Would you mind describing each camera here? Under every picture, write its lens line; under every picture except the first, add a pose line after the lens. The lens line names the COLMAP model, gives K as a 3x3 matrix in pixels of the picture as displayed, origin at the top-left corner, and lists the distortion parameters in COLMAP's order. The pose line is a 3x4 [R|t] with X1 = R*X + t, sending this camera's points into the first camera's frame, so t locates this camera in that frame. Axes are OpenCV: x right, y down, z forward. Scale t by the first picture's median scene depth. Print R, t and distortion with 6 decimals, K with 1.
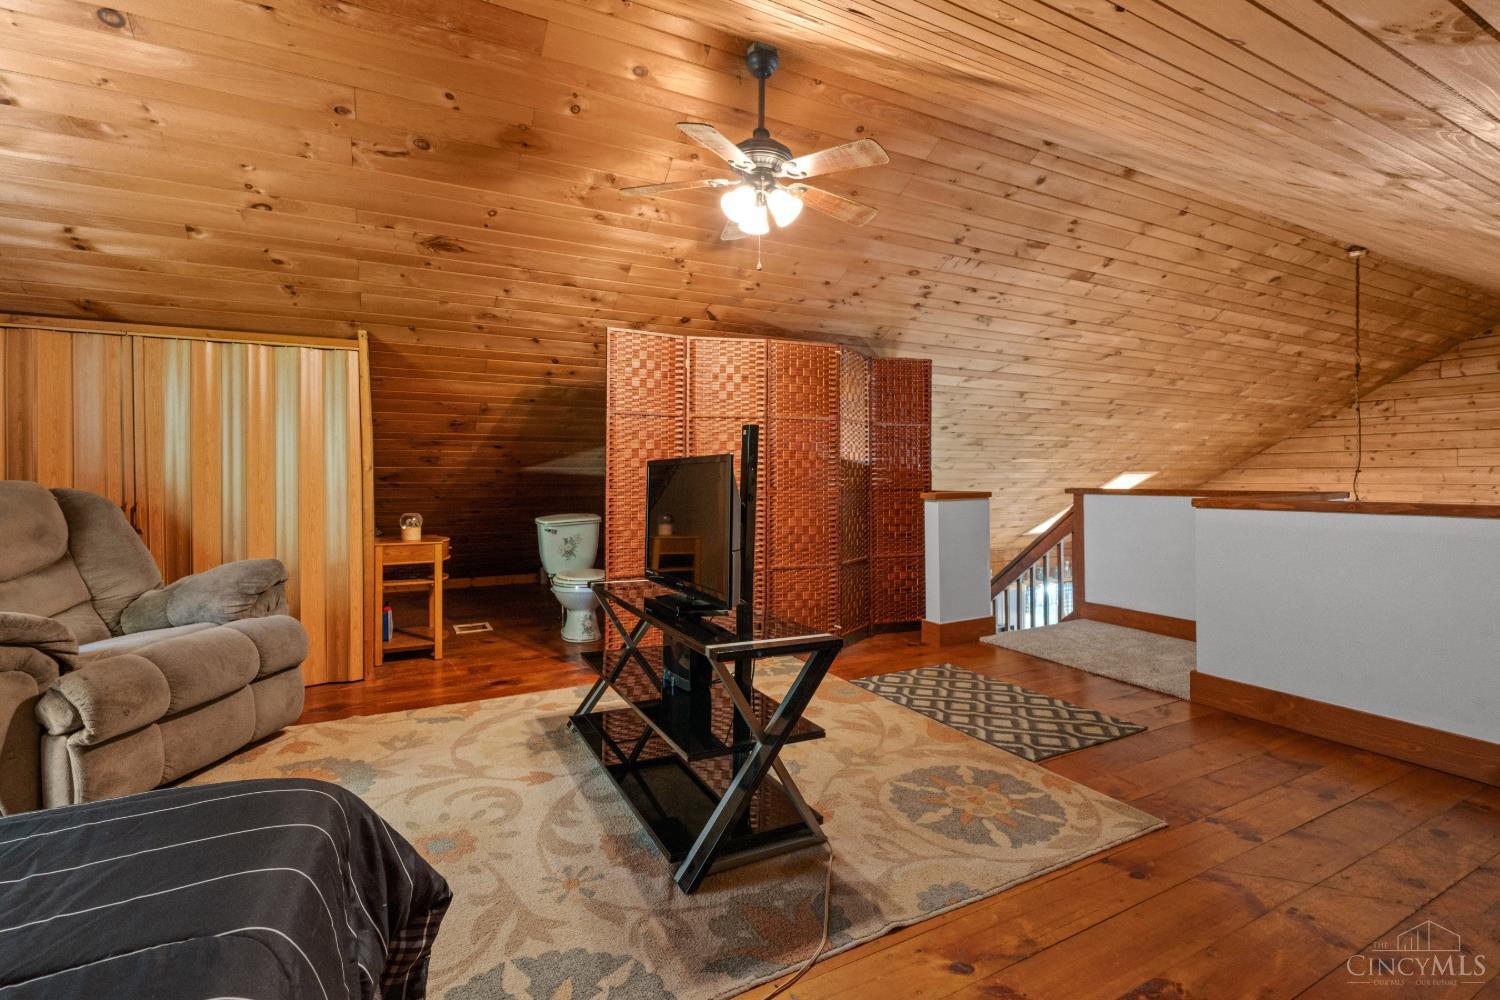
lens RADIAL K [[682.6, 0, 750.0], [0, 682.6, 500.0], [0, 0, 1]] dist [-0.010058, 0.000378]
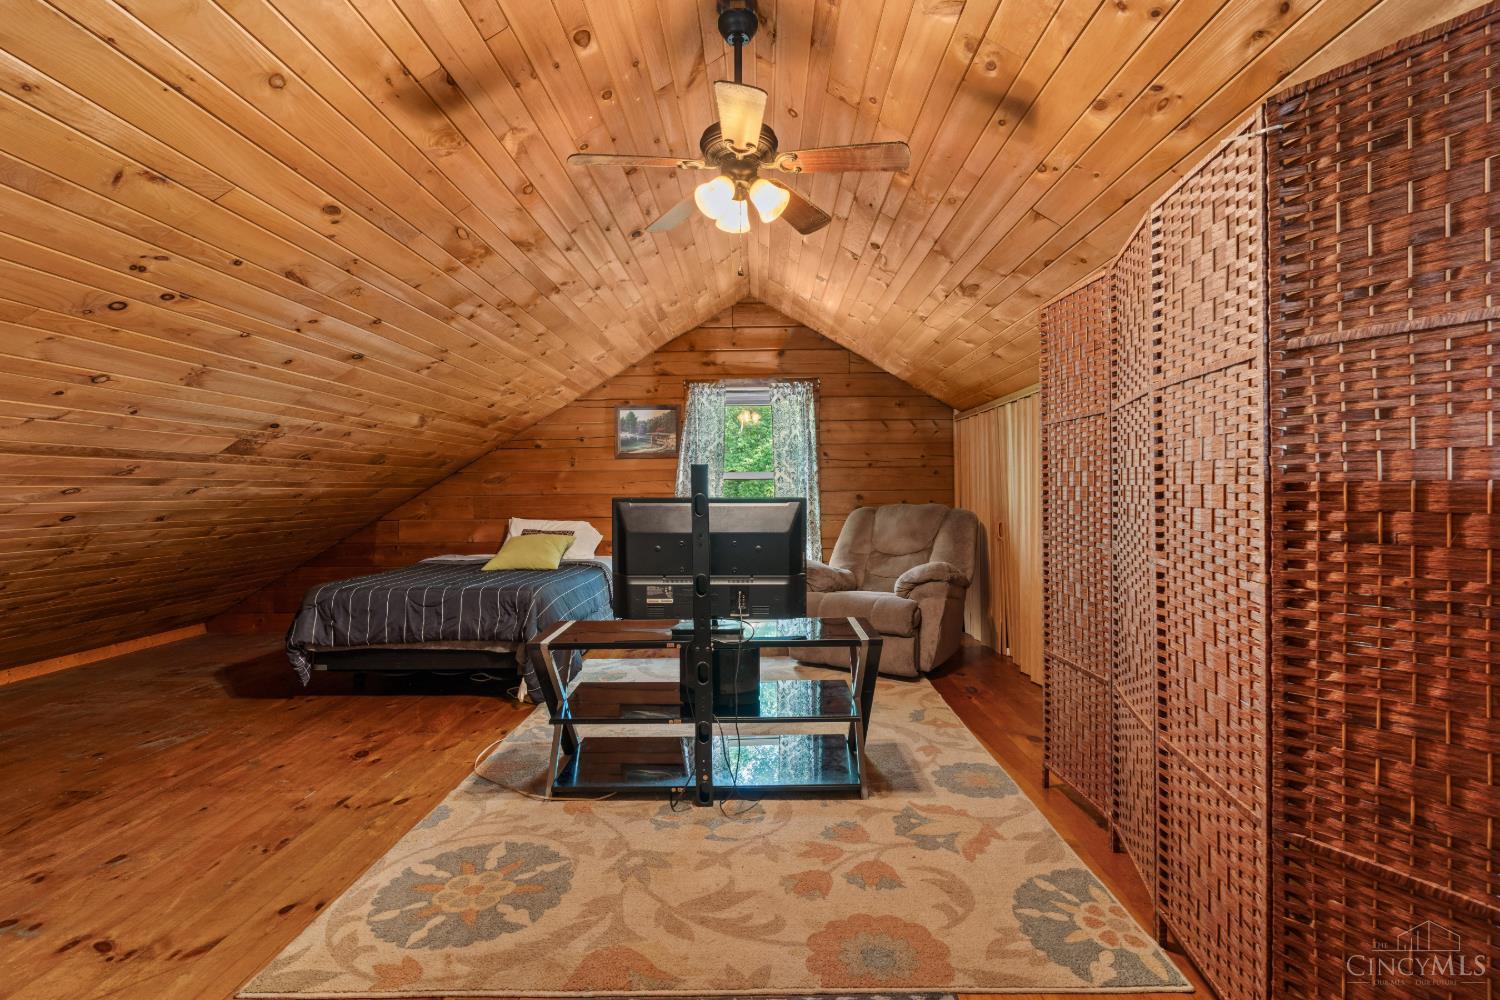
lens RADIAL K [[682.6, 0, 750.0], [0, 682.6, 500.0], [0, 0, 1]] dist [-0.010058, 0.000378]
pose [[-0.485250, 0.015483, -0.874239, 0.909406], [-0.019742, 0.999394, 0.028657, -0.095144], [0.874153, 0.031166, -0.484650, 1.702424]]
